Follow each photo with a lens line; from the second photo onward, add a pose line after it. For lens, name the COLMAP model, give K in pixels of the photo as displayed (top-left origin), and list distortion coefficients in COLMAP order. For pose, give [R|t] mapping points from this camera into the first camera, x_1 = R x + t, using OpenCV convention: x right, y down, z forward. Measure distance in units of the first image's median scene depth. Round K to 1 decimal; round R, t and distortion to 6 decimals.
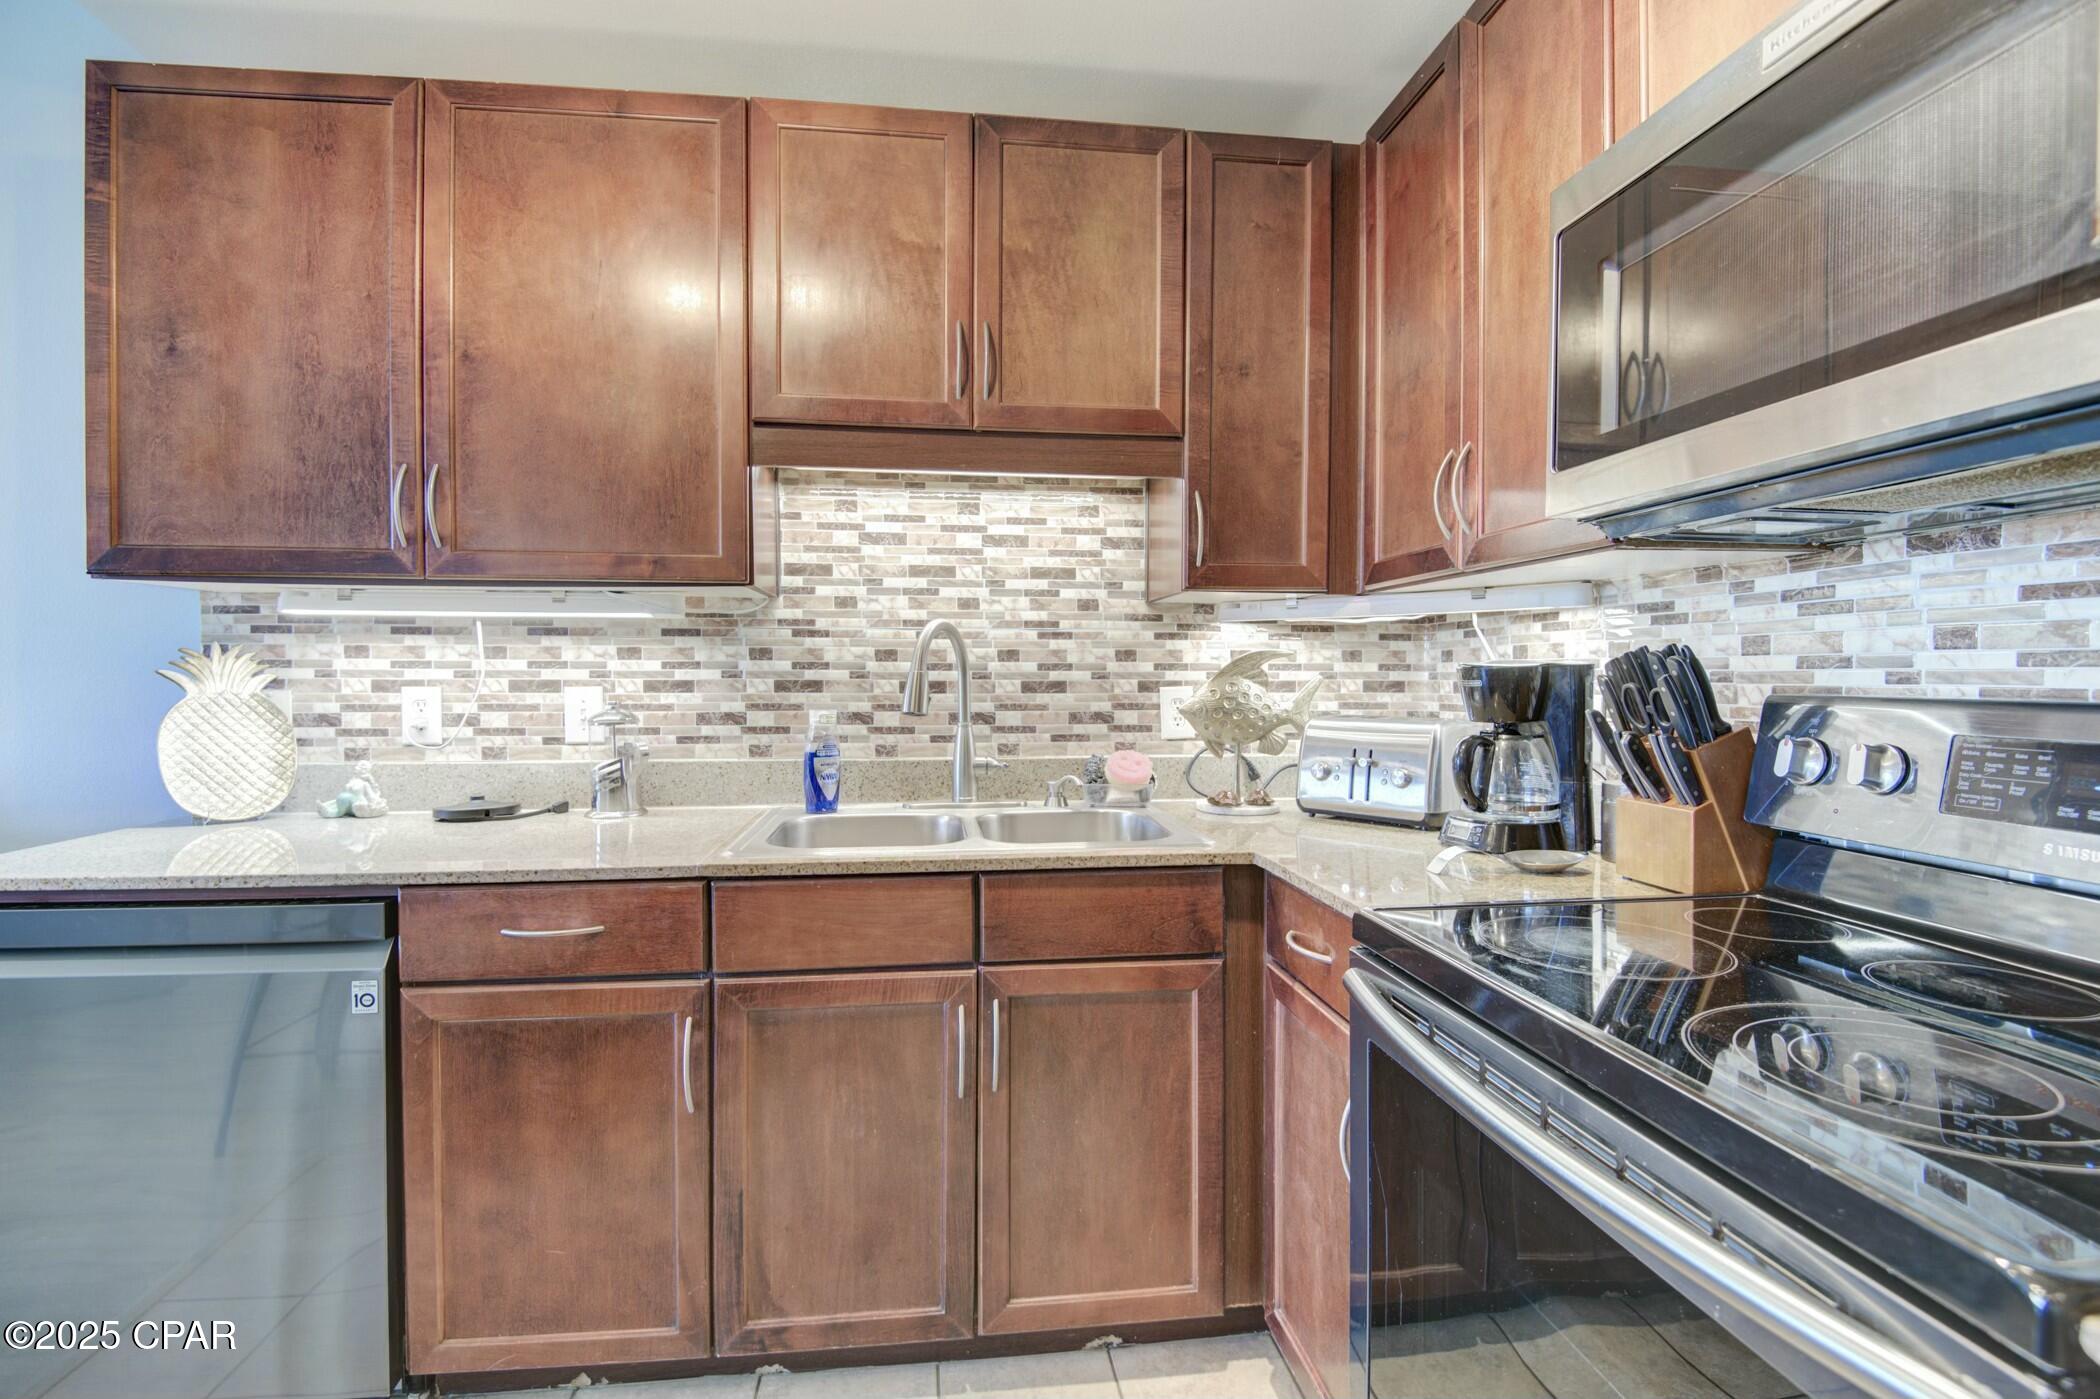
lens RADIAL K [[932.5, 0, 1067.5], [0, 932.5, 693.9], [0, 0, 1]] dist [0.002406, -0.011458]
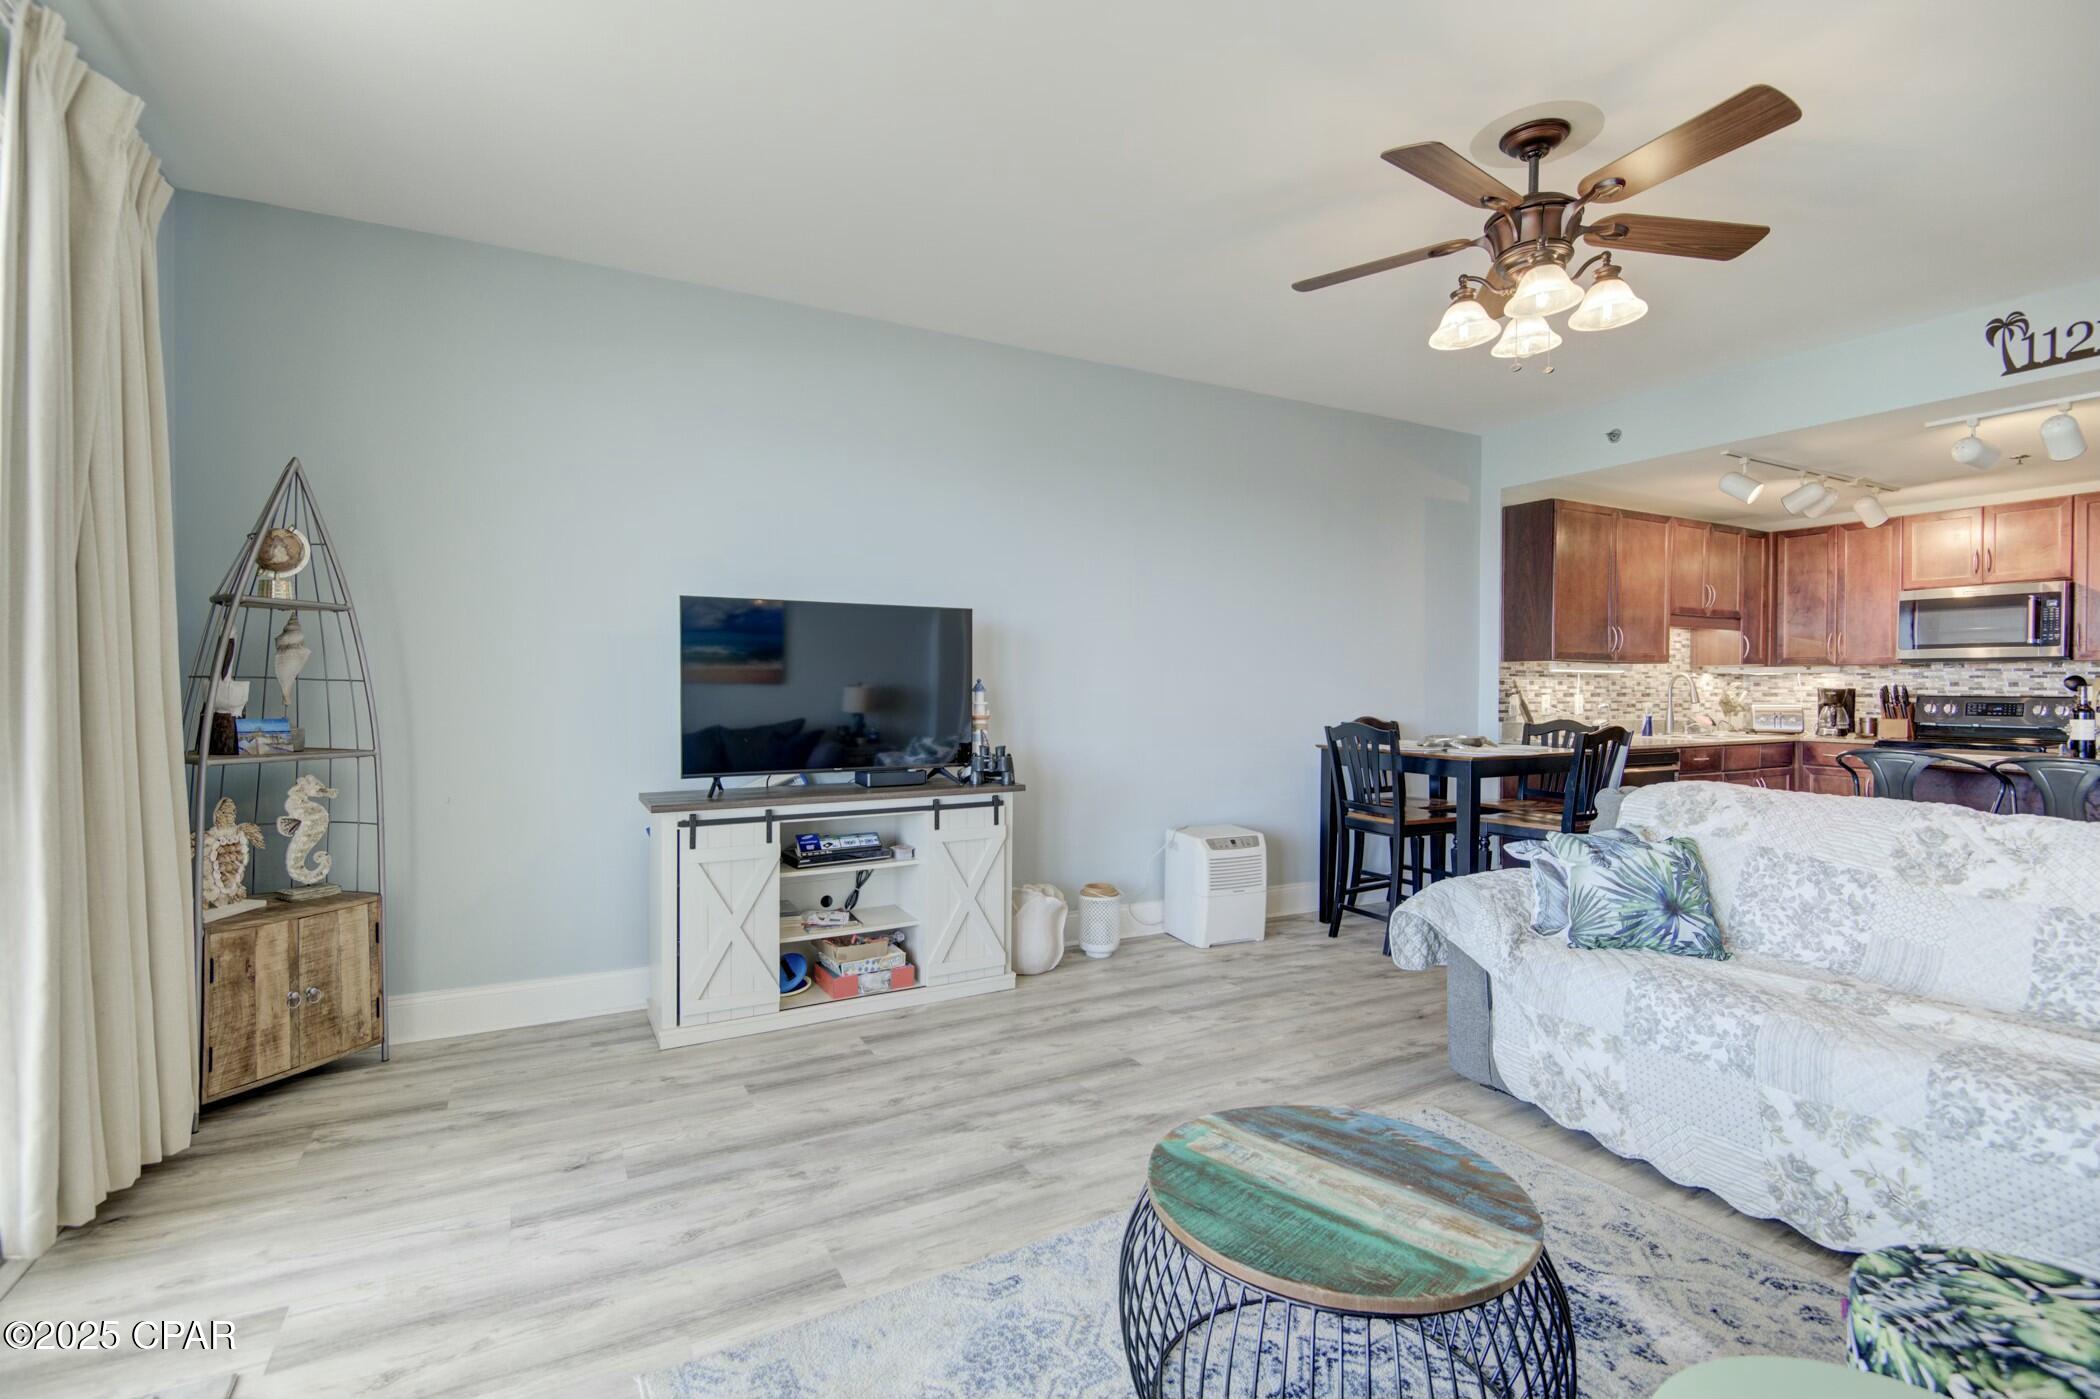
lens RADIAL K [[986.3, 0, 1050.0], [0, 986.3, 717.7], [0, 0, 1]] dist [-0.000146, -0.007809]
pose [[0.926476, -0.011822, 0.376169, -3.299418], [0.008029, 0.999900, 0.011651, 0.013538], [-0.376269, -0.007774, 0.926478, -1.252184]]
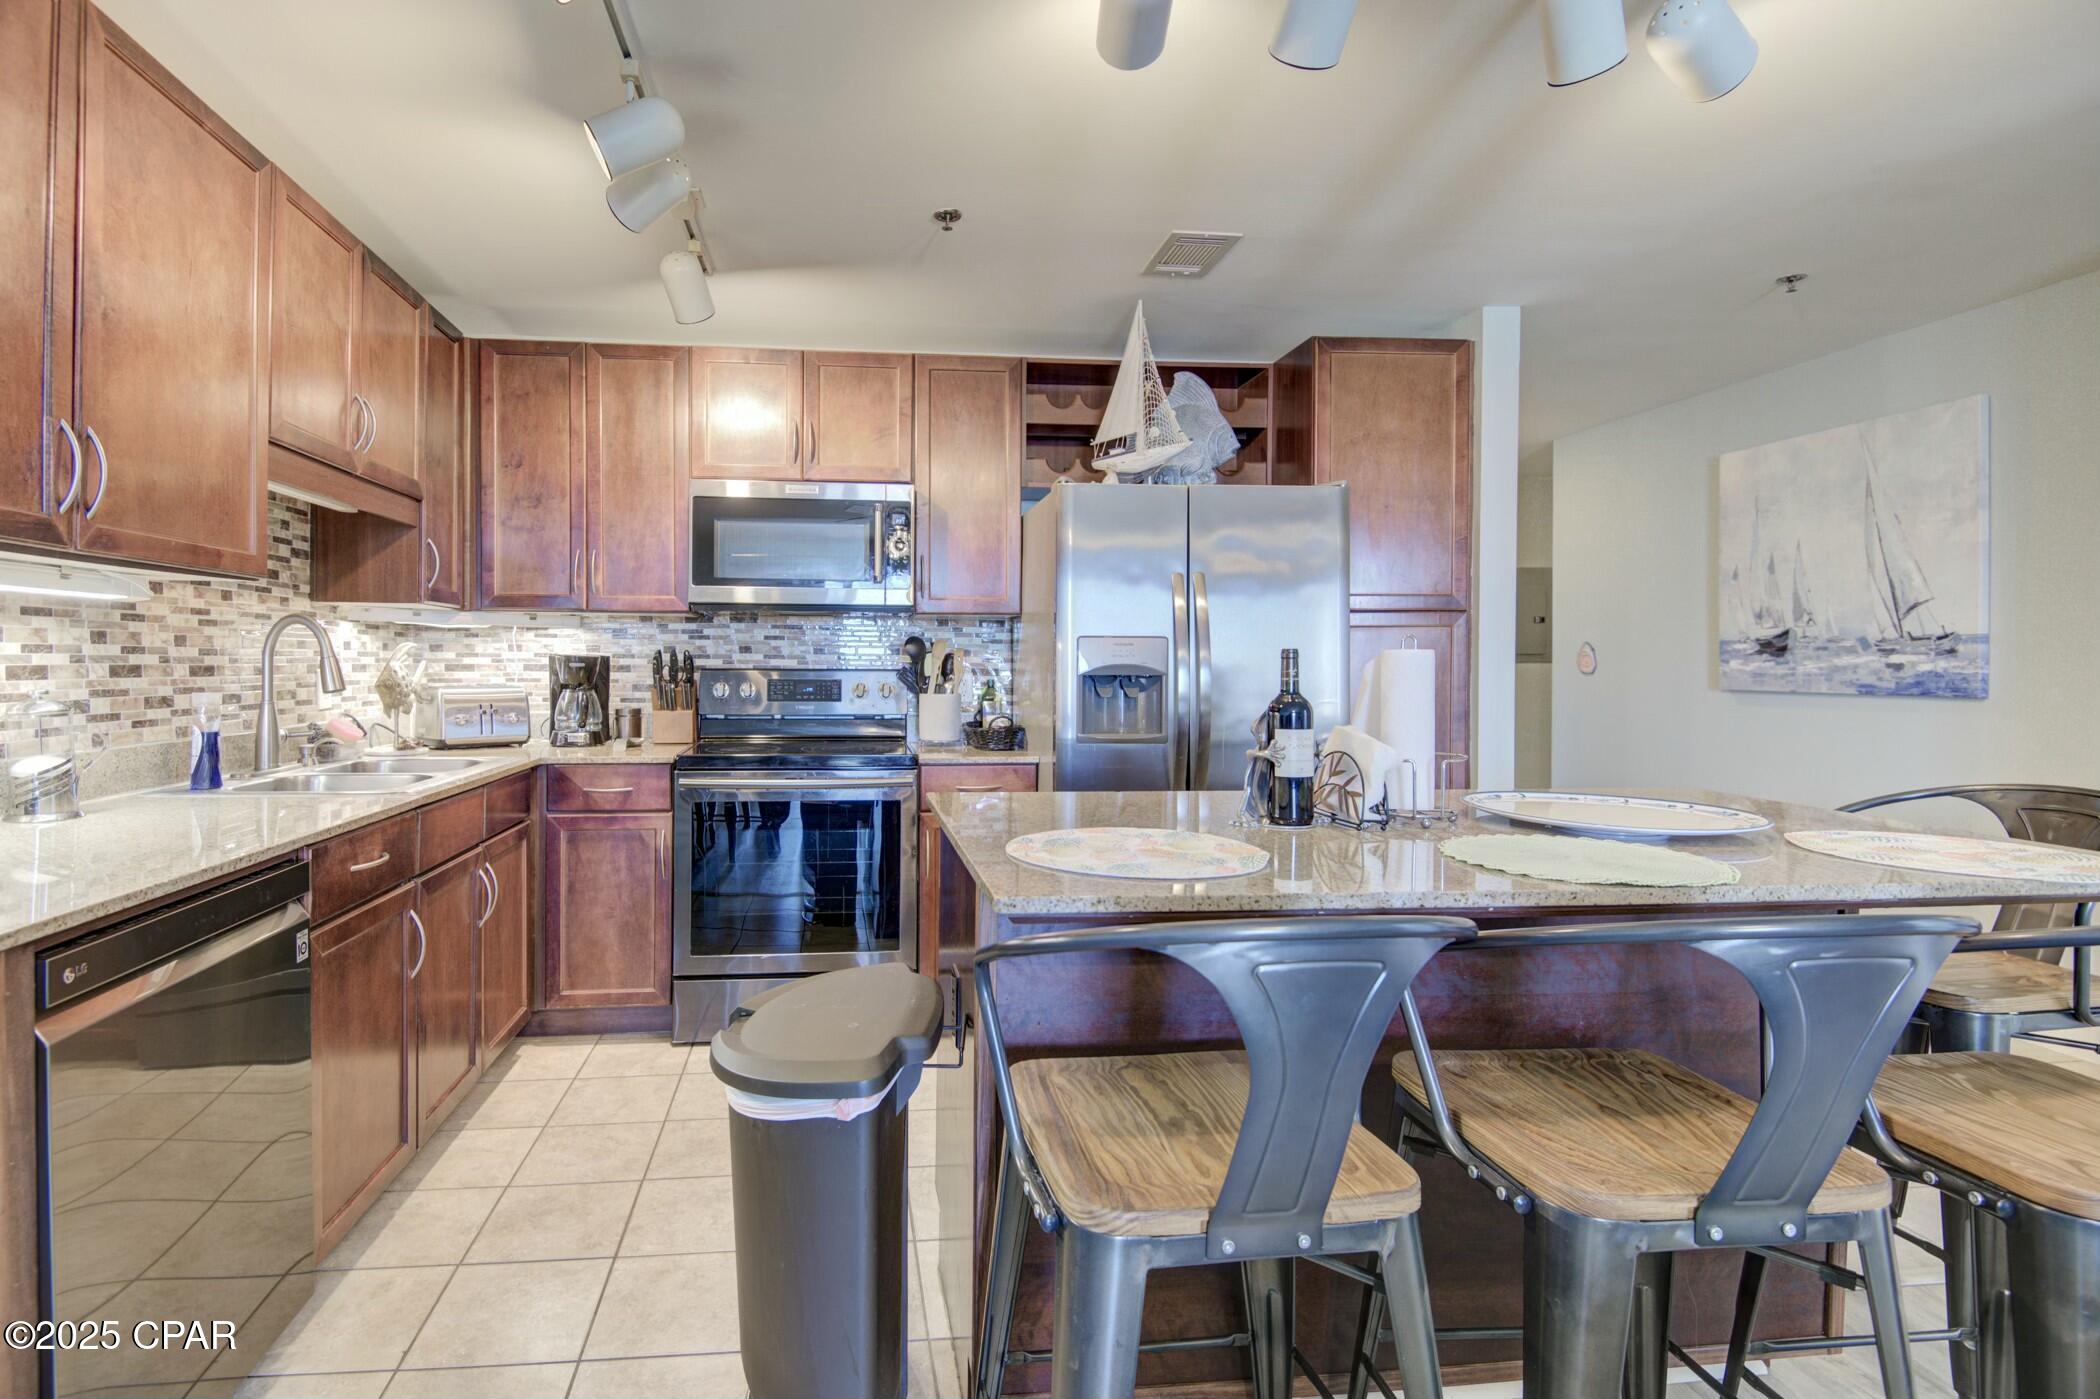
lens RADIAL K [[1003.9, 0, 928.0], [0, 1003.9, 658.3], [0, 0, 1]] dist [0.023088, -0.037684]
pose [[0.029785, 0.001660, 0.999555, -1.397673], [0.015791, 0.999873, -0.002131, -0.006817], [-0.999432, 0.015848, 0.029755, 0.139138]]
